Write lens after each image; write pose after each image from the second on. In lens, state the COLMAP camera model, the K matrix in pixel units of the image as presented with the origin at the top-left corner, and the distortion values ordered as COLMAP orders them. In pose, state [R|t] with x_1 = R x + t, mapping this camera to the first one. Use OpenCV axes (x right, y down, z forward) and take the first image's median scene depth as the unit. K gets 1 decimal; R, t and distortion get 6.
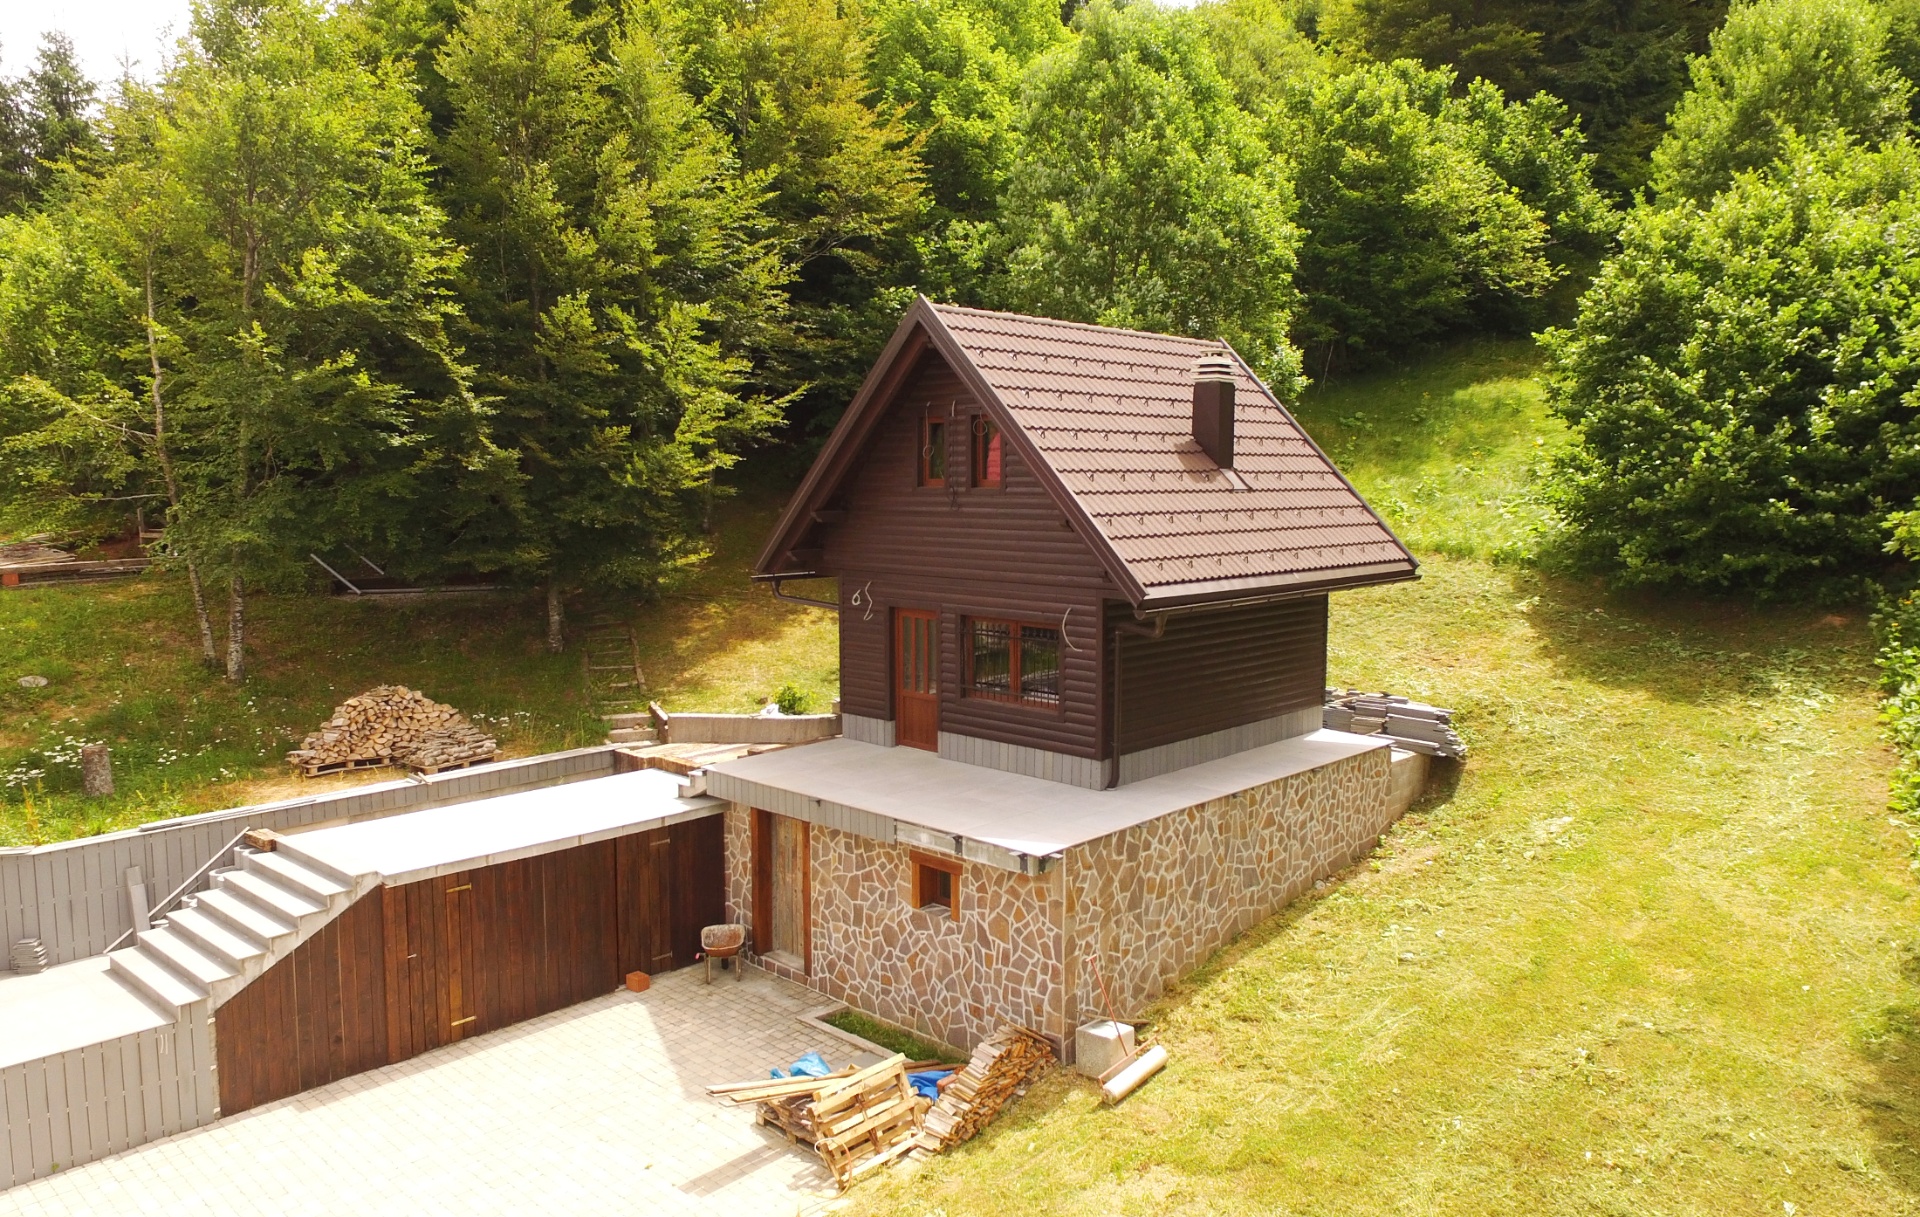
lens RADIAL K [[1392.1, 0, 960.0], [0, 1392.1, 608.5], [0, 0, 1]] dist [-0.010135, -0.002121]
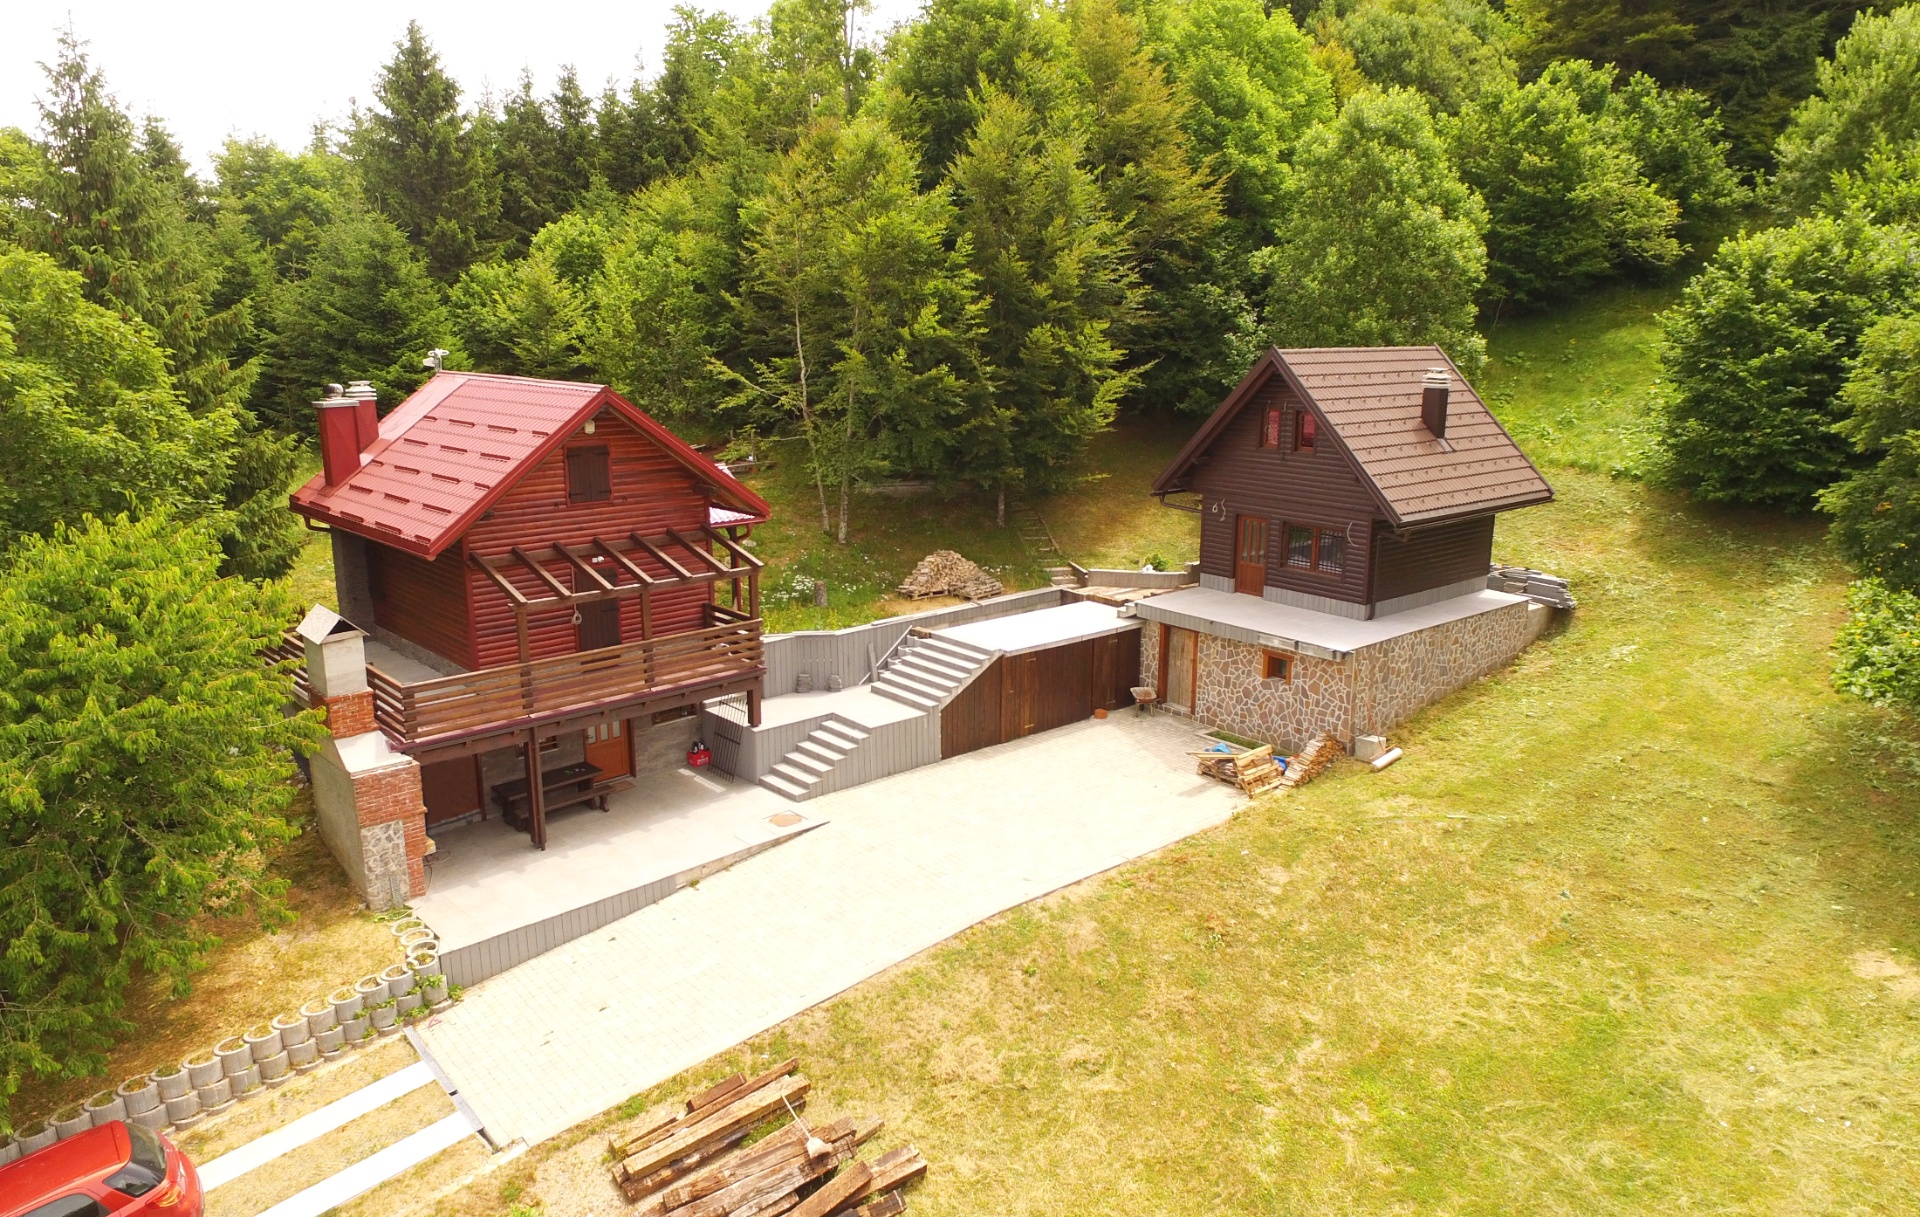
lens RADIAL K [[1255.1, 0, 960.0], [0, 1255.1, 608.5], [0, 0, 1]] dist [-0.003832, -0.001067]
pose [[0.991841, 0.031260, -0.123590, -0.209985], [-0.015933, 0.992265, 0.123111, -0.076932], [0.126483, -0.120138, 0.984667, -0.660416]]
